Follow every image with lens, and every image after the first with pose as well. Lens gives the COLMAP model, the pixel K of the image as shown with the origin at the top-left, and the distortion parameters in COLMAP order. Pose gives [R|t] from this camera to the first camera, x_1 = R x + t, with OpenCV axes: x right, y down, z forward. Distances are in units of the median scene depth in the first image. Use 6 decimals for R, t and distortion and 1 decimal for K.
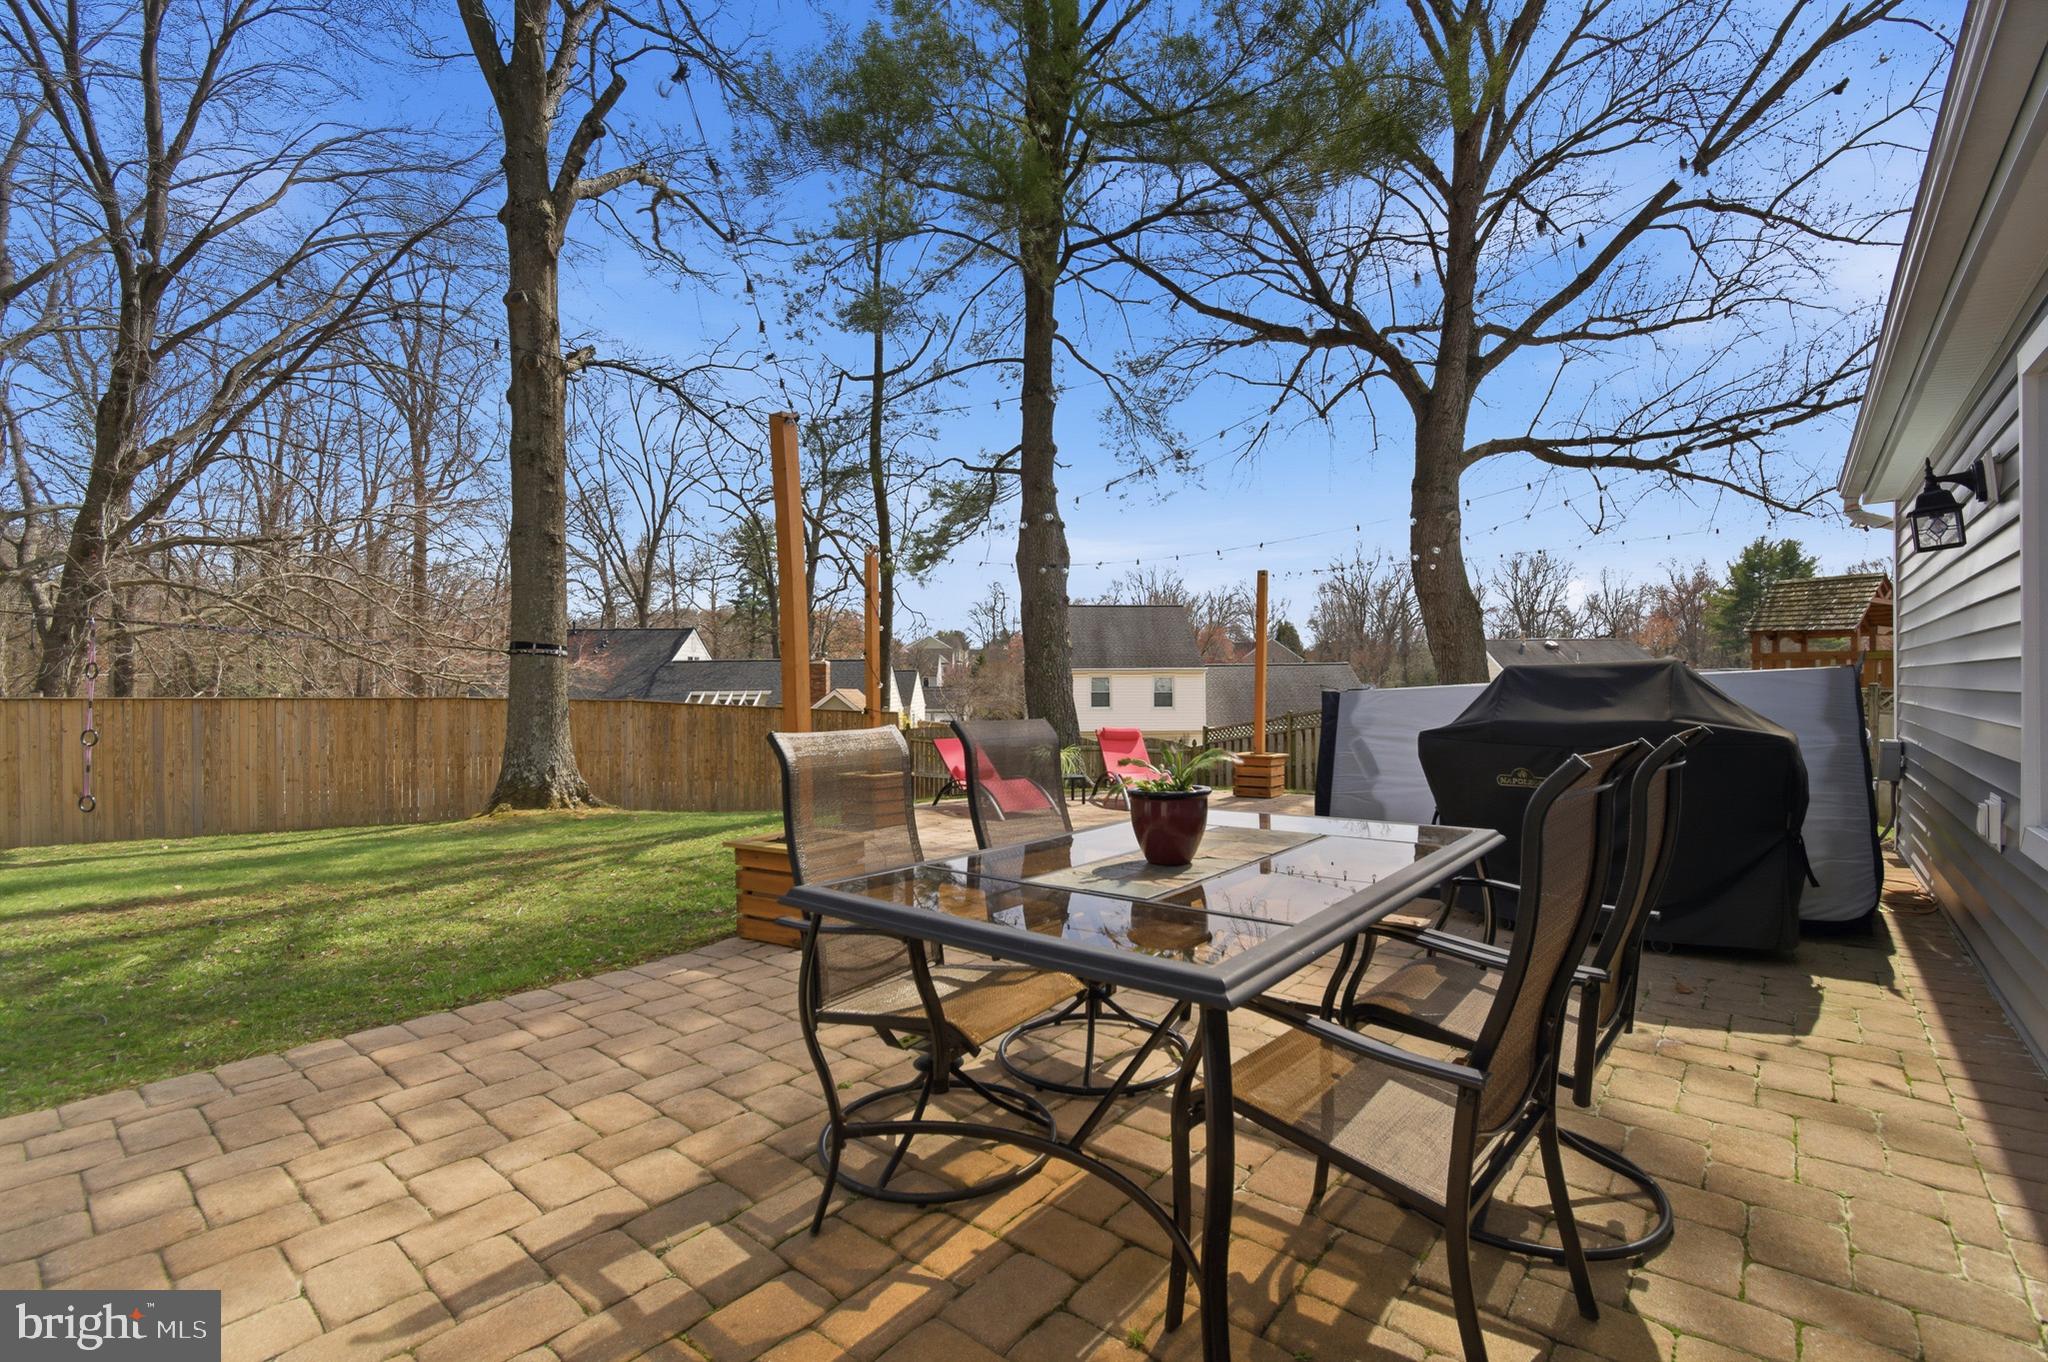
lens RADIAL K [[912.3, 0, 1024.4], [0, 912.3, 684.9], [0, 0, 1]] dist [0.010267, 0.000679]
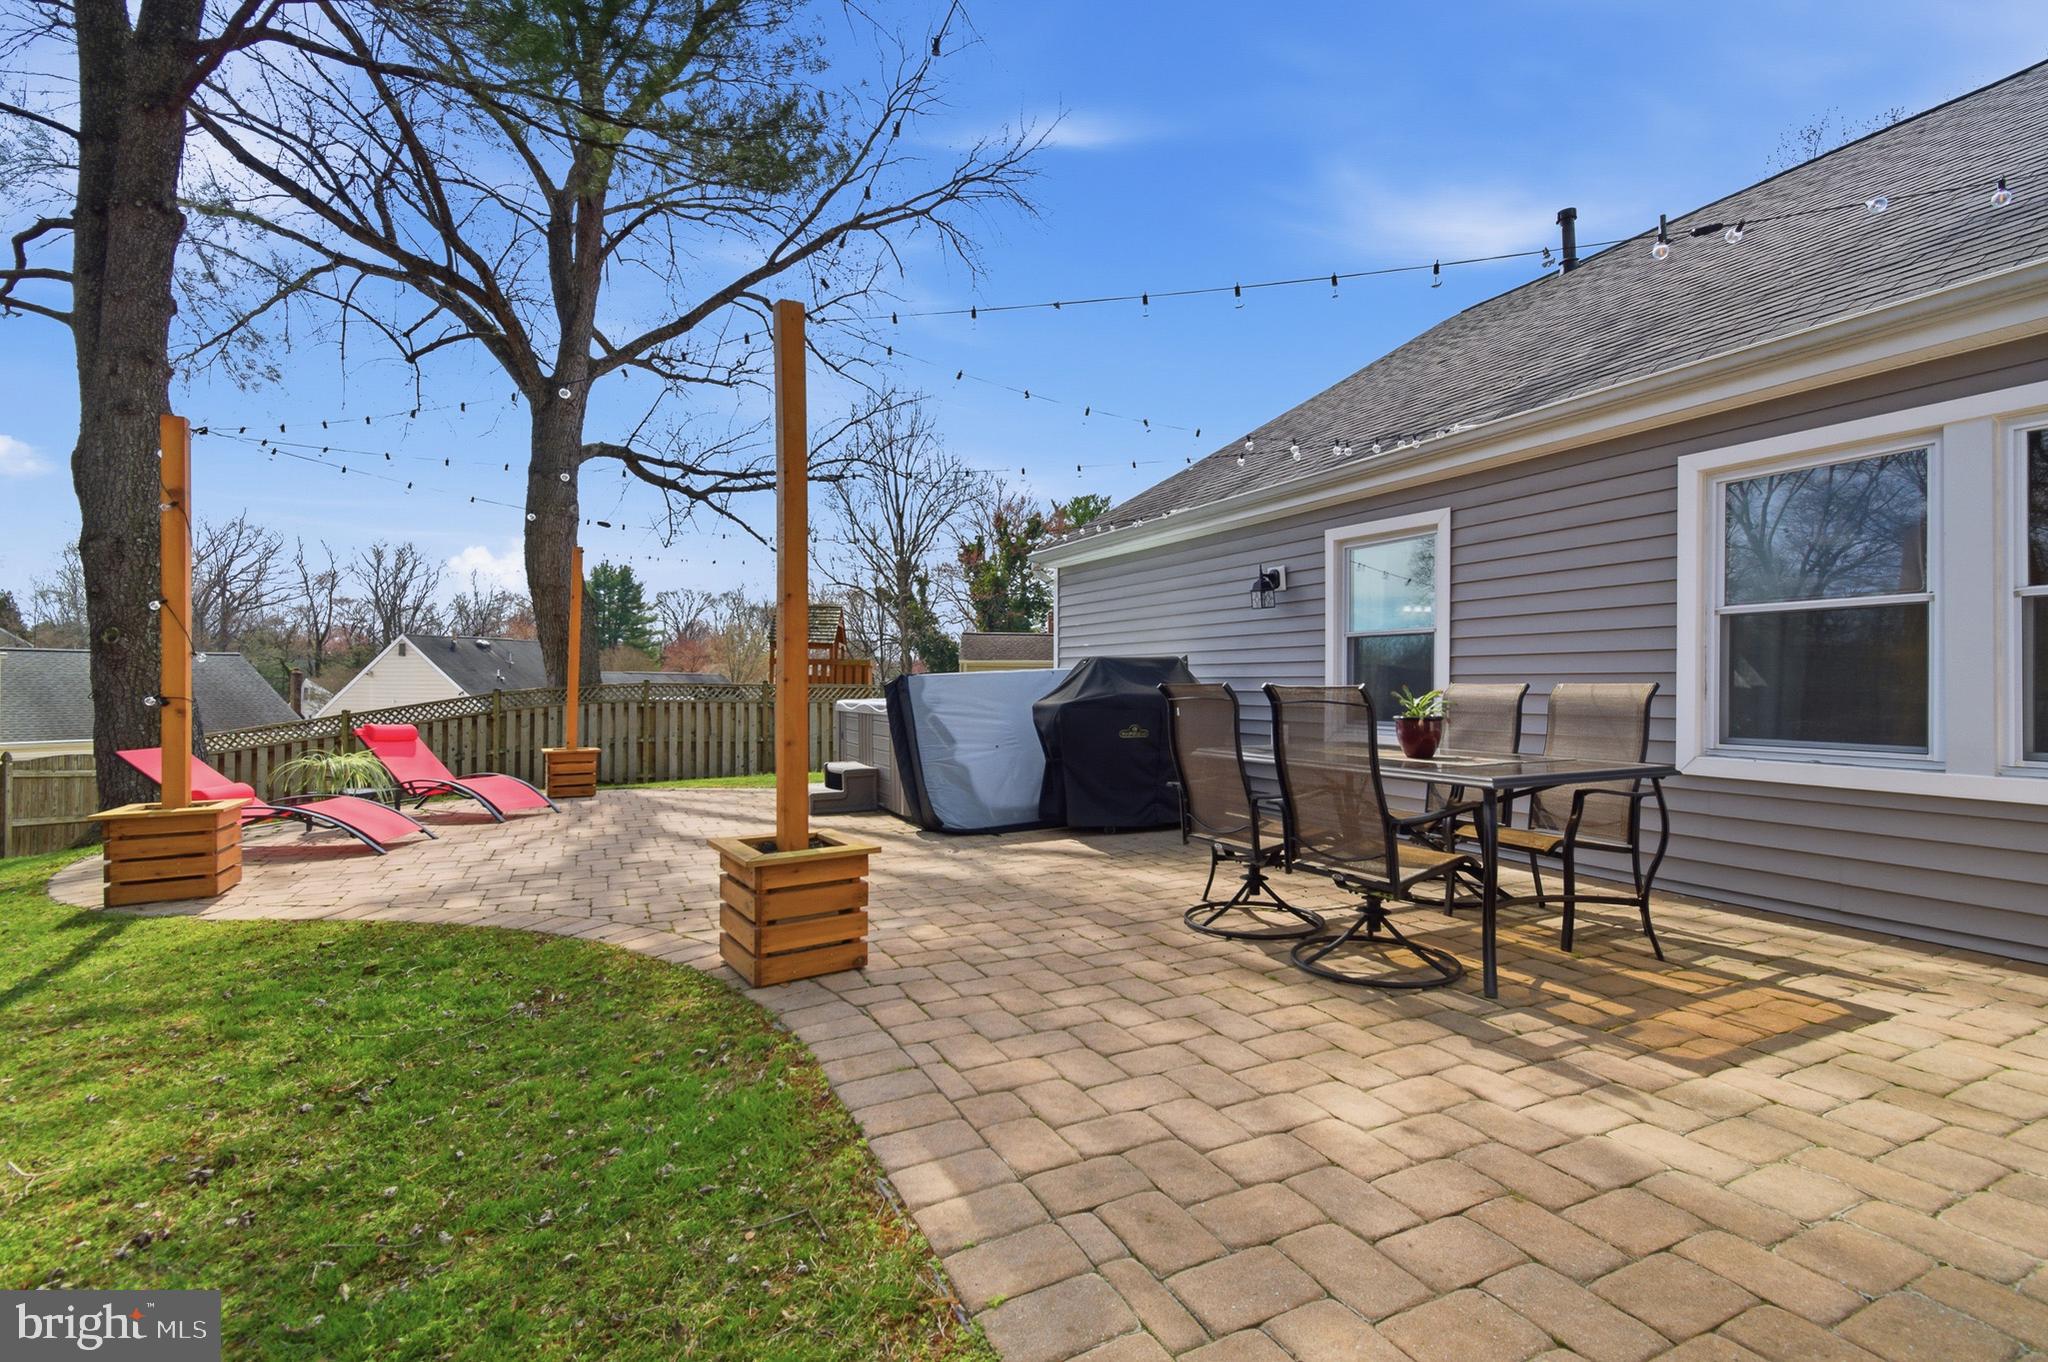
lens RADIAL K [[940.0, 0, 1021.0], [0, 940.0, 683.5], [0, 0, 1]] dist [-0.001442, 0.000007]
pose [[0.396754, 0.009807, 0.917873, -0.274850], [-0.005250, 0.999951, -0.008415, 0.010517], [-0.917910, -0.001480, 0.396786, 0.149324]]
